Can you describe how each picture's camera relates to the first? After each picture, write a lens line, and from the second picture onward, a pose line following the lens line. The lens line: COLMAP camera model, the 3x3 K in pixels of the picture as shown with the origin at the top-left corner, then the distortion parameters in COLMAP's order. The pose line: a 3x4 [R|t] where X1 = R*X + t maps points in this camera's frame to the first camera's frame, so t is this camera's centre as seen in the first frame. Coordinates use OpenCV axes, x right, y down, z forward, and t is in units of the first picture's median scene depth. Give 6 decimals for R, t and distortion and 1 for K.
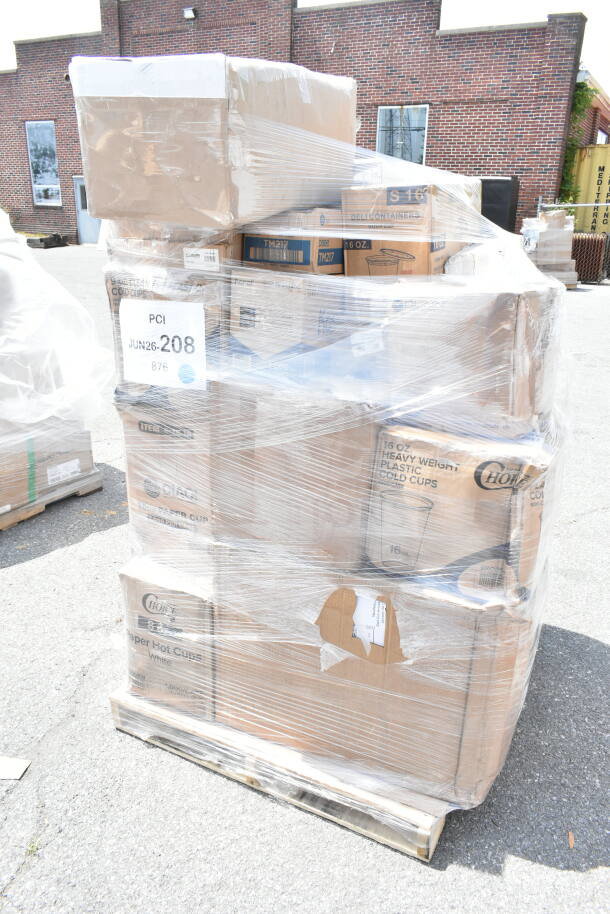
lens RADIAL K [[706.1, 0, 302.1], [0, 706.1, 454.3], [0, 0, 1]] dist [-0.013571, 0.000703]
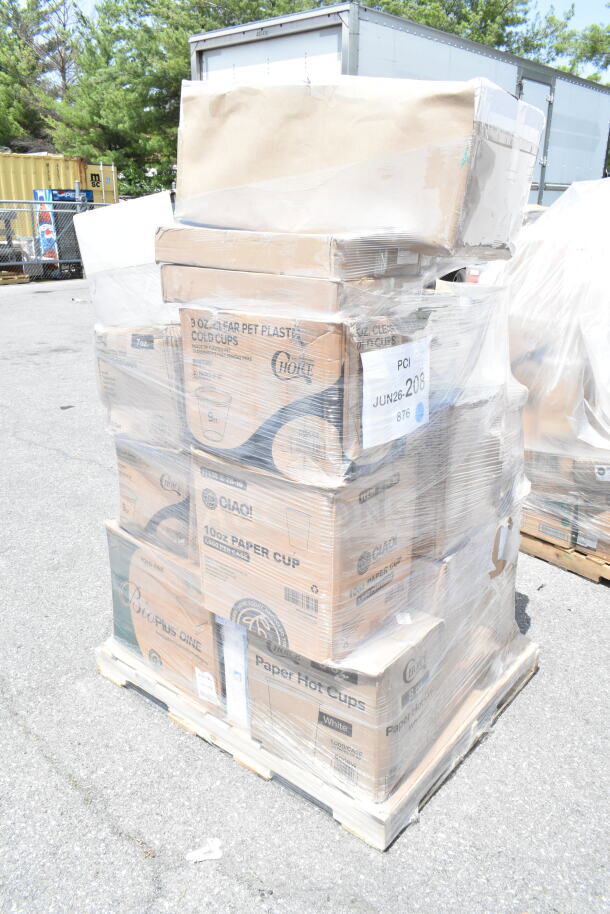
lens RADIAL K [[706.1, 0, 302.6], [0, 706.1, 457.4], [0, 0, 1]] dist [-0.013571, 0.000703]
pose [[0.214309, -0.332825, 0.918313, -1.100085], [0.319668, 0.912281, 0.256037, -0.354593], [-0.922976, 0.238684, 0.301904, 0.873794]]
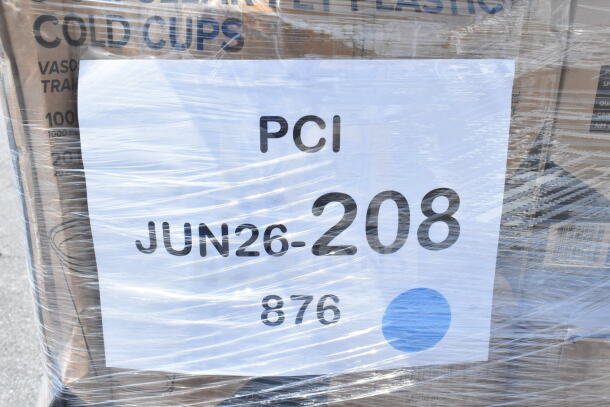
lens RADIAL K [[652.1, 0, 304.5], [0, 652.1, 202.7], [0, 0, 1]] dist [-0.009966, 0.000000]
pose [[0.858602, -0.161479, 0.486546, -0.317582], [0.155417, 0.986420, 0.053120, -0.179716], [-0.488516, 0.030009, 0.872039, 0.800686]]
